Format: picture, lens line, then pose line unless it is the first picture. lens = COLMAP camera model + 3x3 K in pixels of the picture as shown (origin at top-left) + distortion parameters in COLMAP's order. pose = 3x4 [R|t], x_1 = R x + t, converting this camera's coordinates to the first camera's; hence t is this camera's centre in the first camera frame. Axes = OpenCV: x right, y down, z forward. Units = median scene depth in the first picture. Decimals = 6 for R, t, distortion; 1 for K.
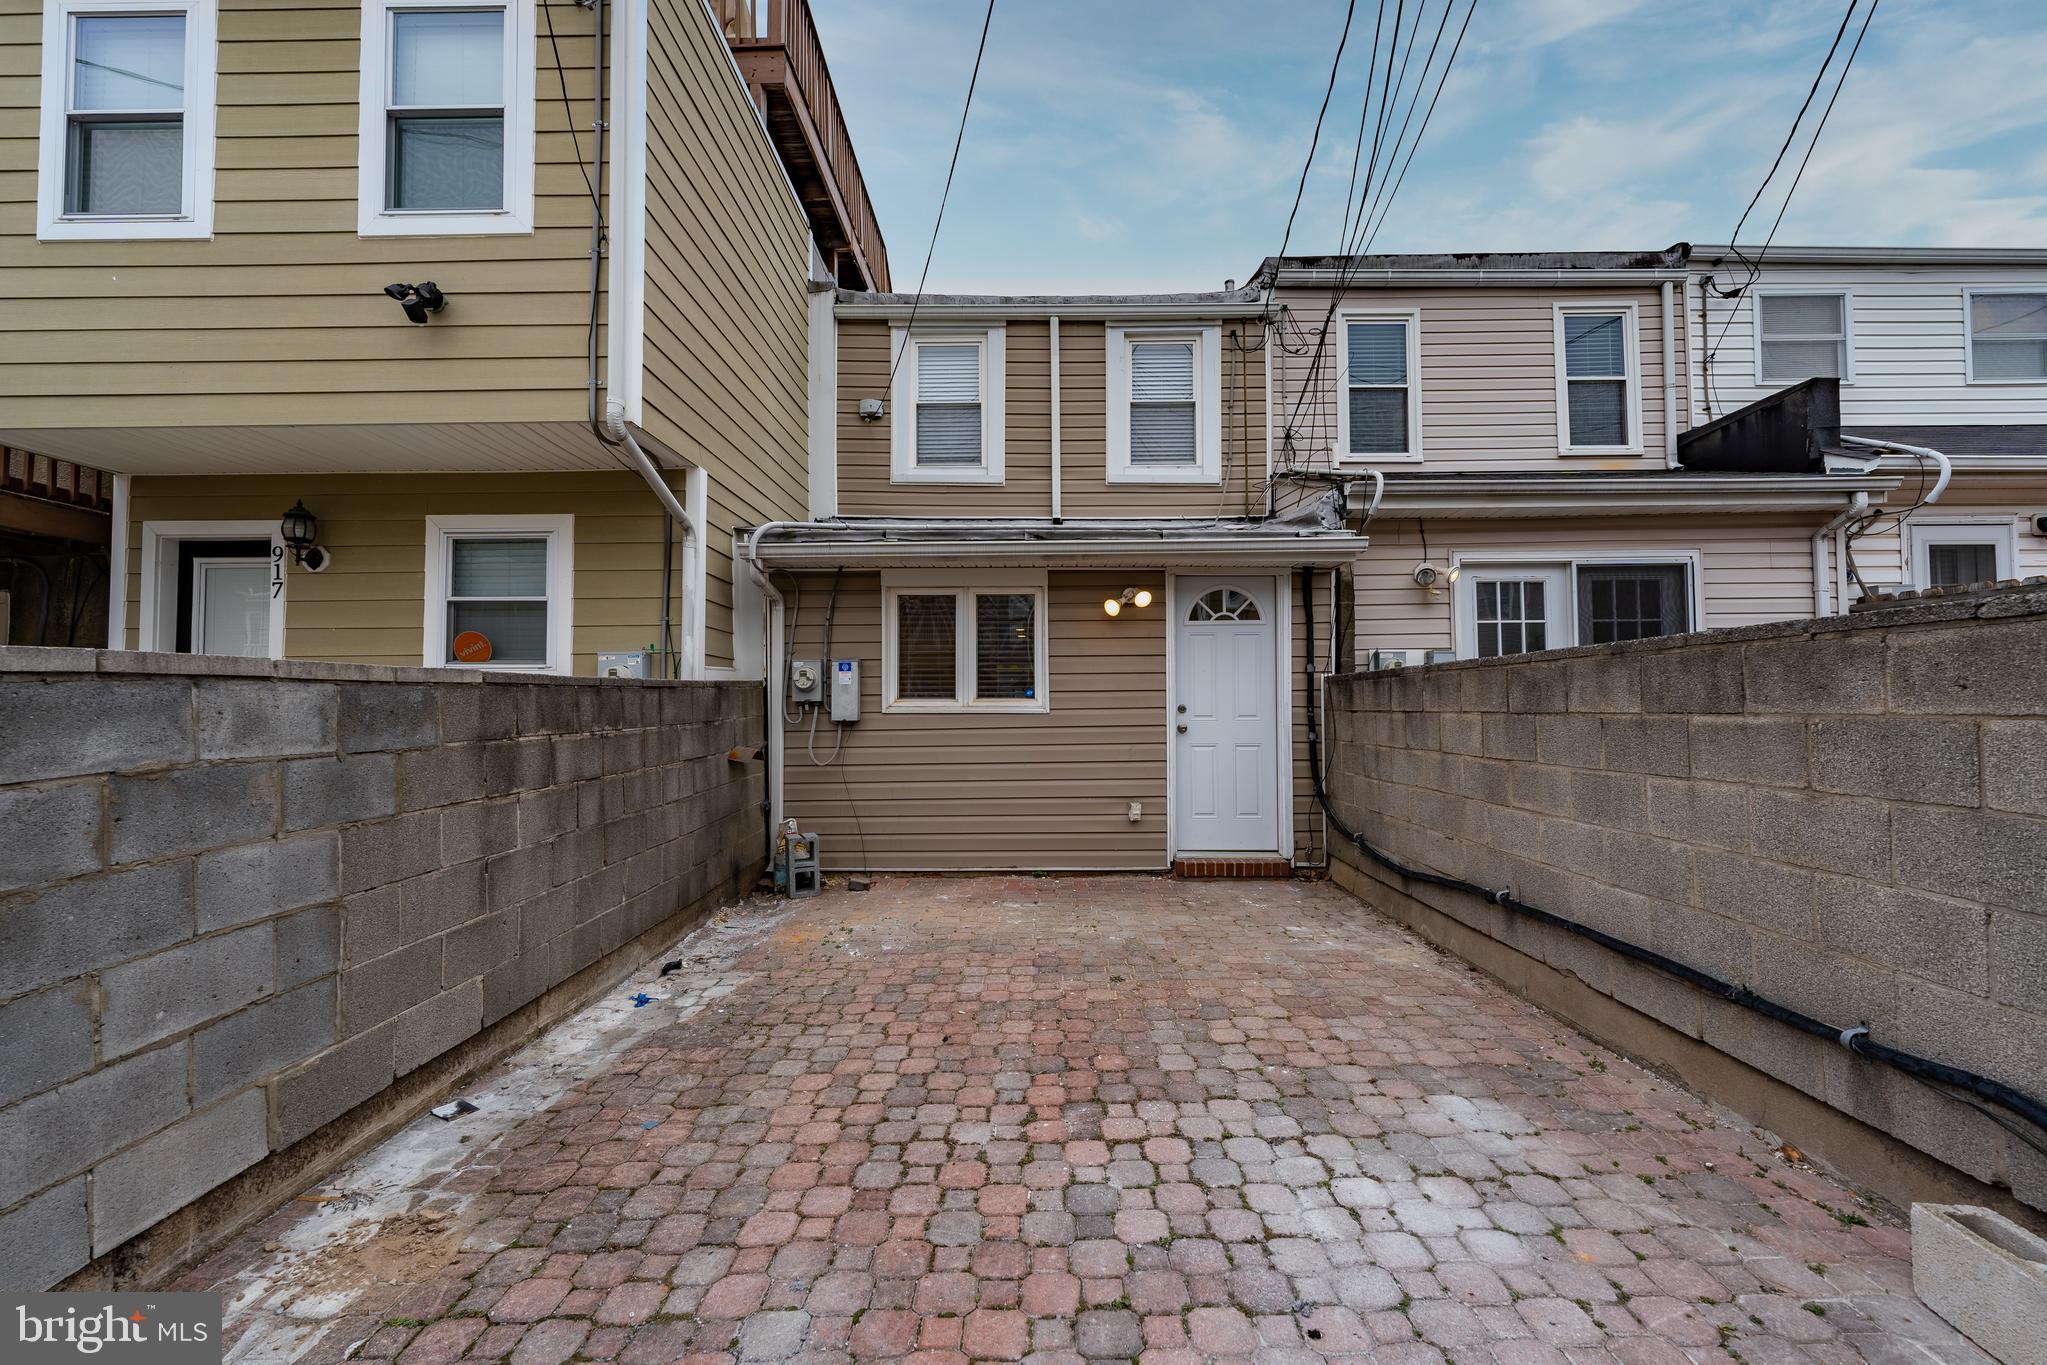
lens RADIAL K [[852.1, 0, 1021.5], [0, 852.1, 678.8], [0, 0, 1]] dist [-0.000340, -0.000404]
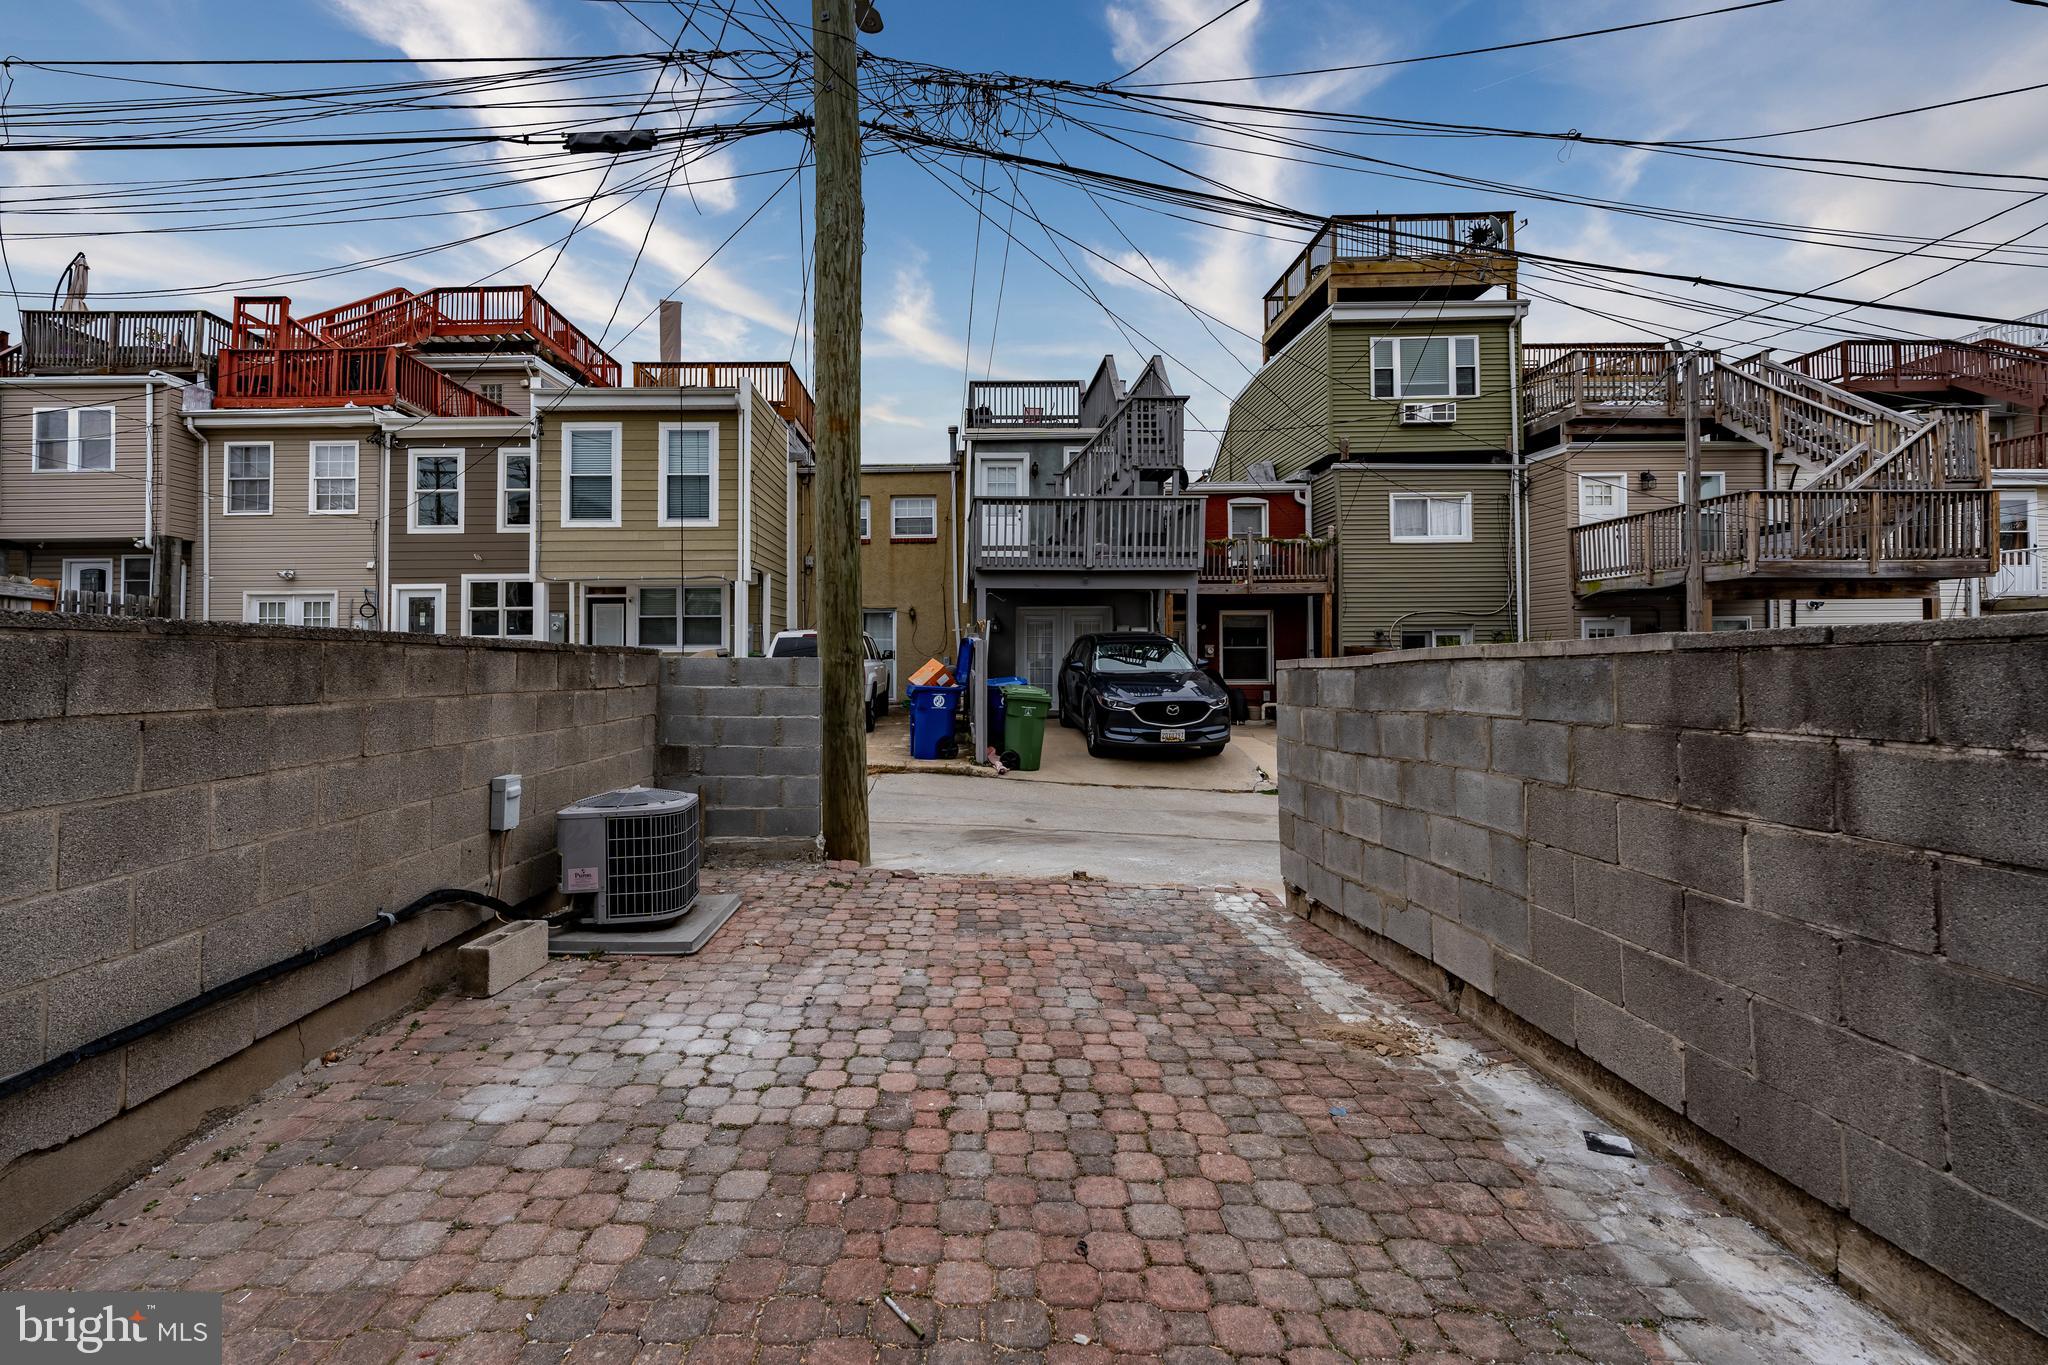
lens RADIAL K [[852.5, 0, 1034.7], [0, 852.5, 674.5], [0, 0, 1]] dist [-0.000340, -0.000404]
pose [[-0.995481, 0.014037, -0.093914, -0.005574], [0.016501, 0.999538, -0.025513, 0.044620], [0.093513, -0.026947, -0.995253, 2.084829]]
